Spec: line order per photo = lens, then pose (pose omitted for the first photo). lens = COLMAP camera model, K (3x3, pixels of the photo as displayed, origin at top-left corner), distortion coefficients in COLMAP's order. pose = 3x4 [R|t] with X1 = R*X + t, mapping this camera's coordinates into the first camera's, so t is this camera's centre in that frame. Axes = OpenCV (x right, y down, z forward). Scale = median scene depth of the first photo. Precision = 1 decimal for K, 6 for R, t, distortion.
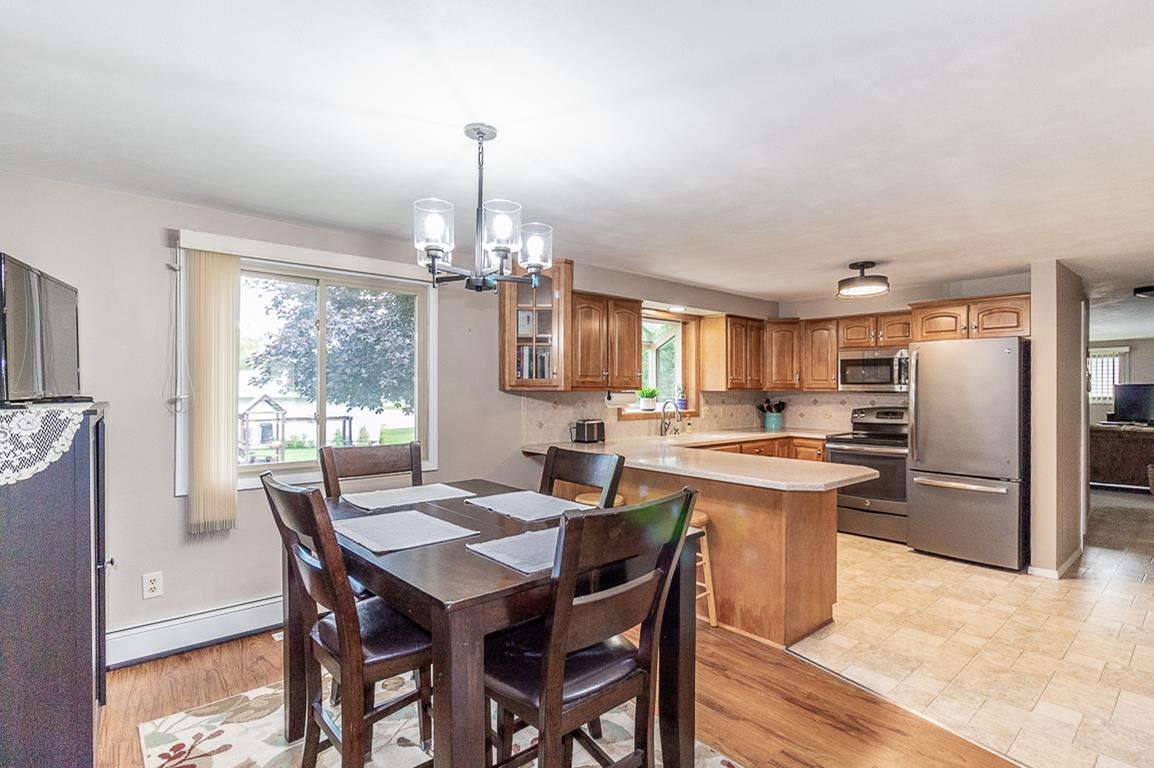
lens RADIAL K [[553.9, 0, 597.0], [0, 553.9, 389.1], [0, 0, 1]] dist [-0.001554, -0.000021]
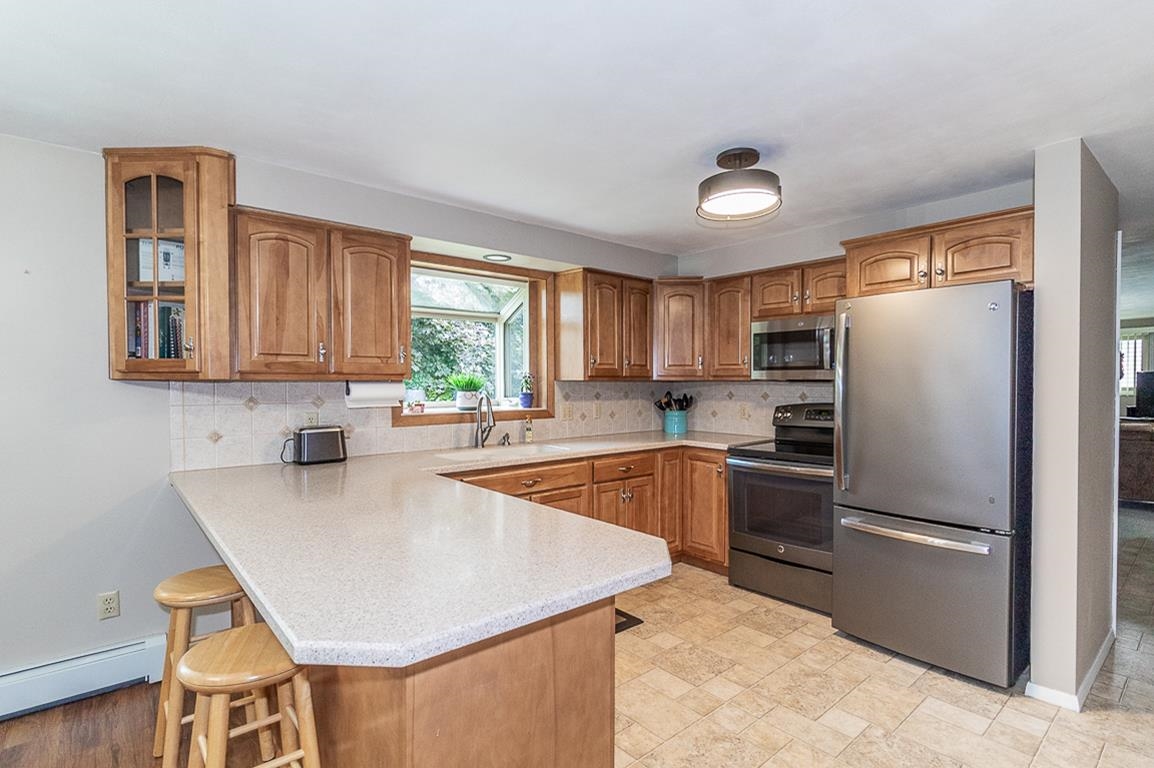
lens RADIAL K [[553.9, 0, 591.5], [0, 553.9, 391.7], [0, 0, 1]] dist [-0.001554, -0.000021]
pose [[0.999928, -0.004687, -0.011007, 0.260864], [0.004873, 0.999844, 0.016951, 0.005989], [0.010926, -0.017003, 0.999796, 0.330235]]
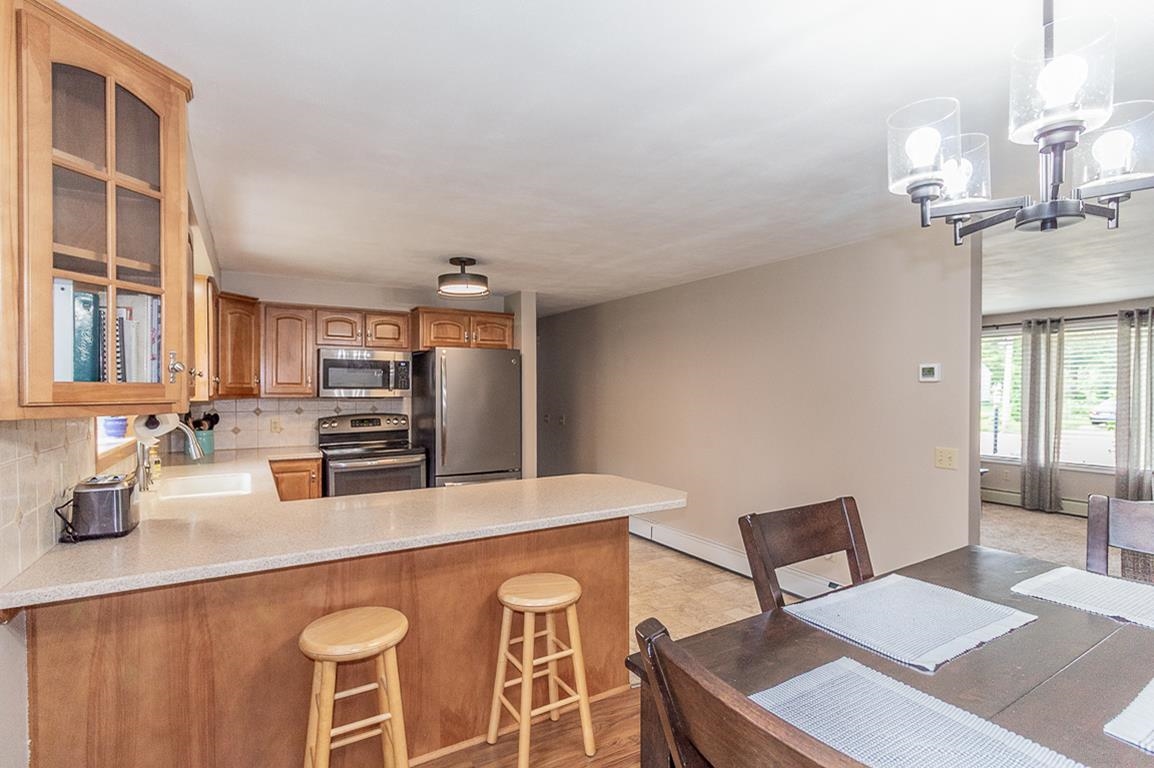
lens RADIAL K [[553.9, 0, 581.0], [0, 553.9, 389.0], [0, 0, 1]] dist [-0.001554, -0.000021]
pose [[0.188118, -0.004800, 0.982135, -0.310167], [0.002303, 0.999987, 0.004446, -0.012079], [-0.982144, 0.001426, 0.188127, 0.496940]]
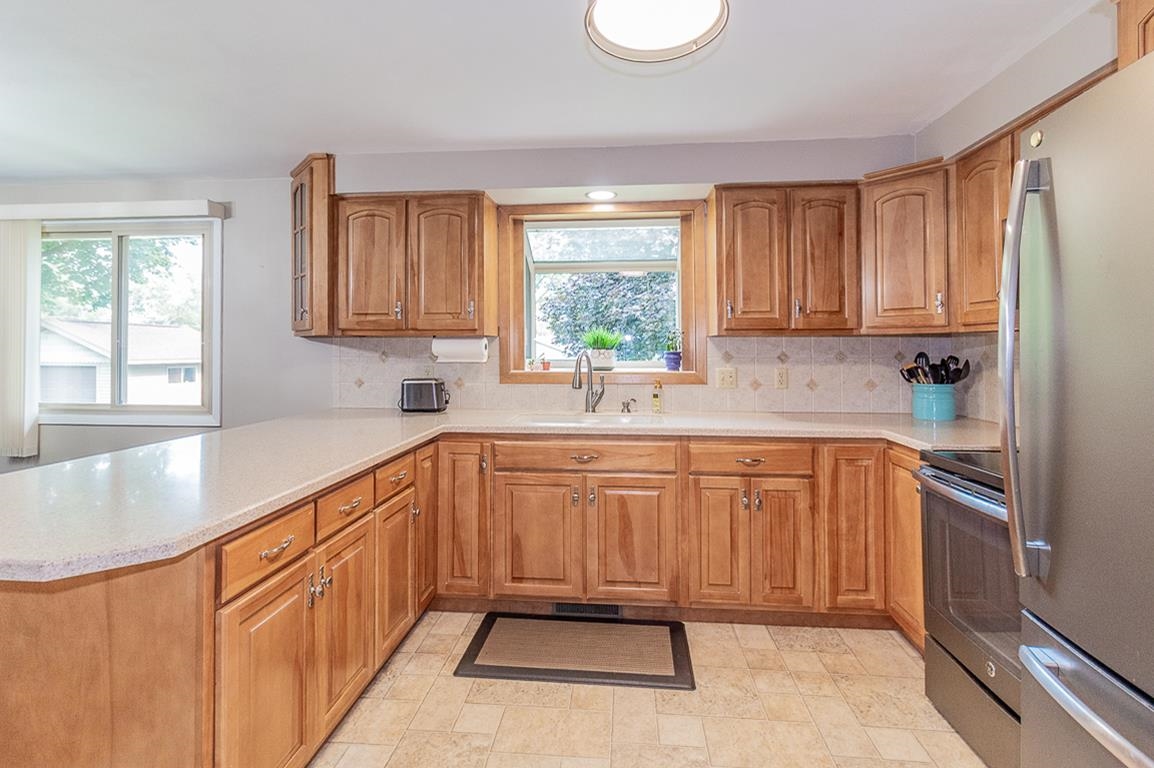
lens RADIAL K [[553.9, 0, 567.8], [0, 553.9, 344.7], [0, 0, 1]] dist [-0.001554, -0.000021]
pose [[0.682453, -0.010011, -0.730861, 0.533530], [0.002617, 0.999933, -0.011254, 0.018402], [0.730925, 0.005768, 0.682433, 0.574701]]
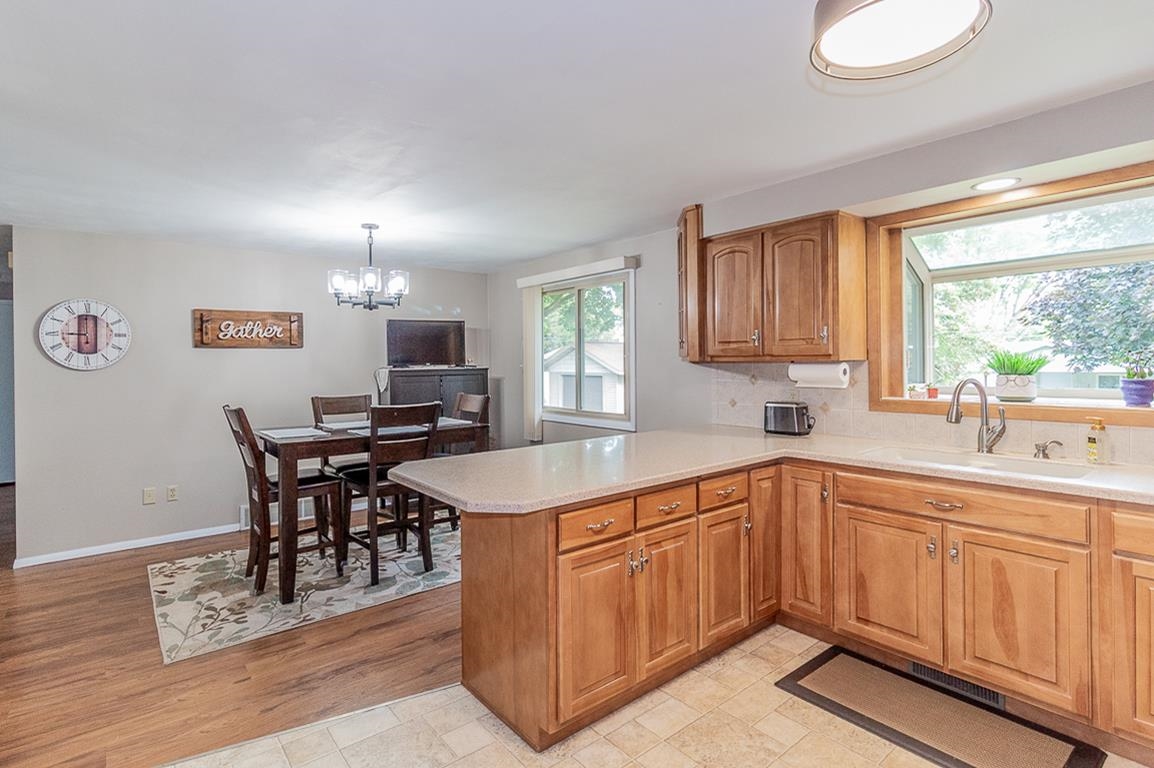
lens RADIAL K [[553.9, 0, 551.8], [0, 553.9, 367.8], [0, 0, 1]] dist [-0.001554, -0.000021]
pose [[-0.061163, 0.006840, -0.998104, 0.619316], [0.010242, 0.999928, 0.006225, 0.003453], [0.998075, -0.009842, -0.061229, 0.647189]]
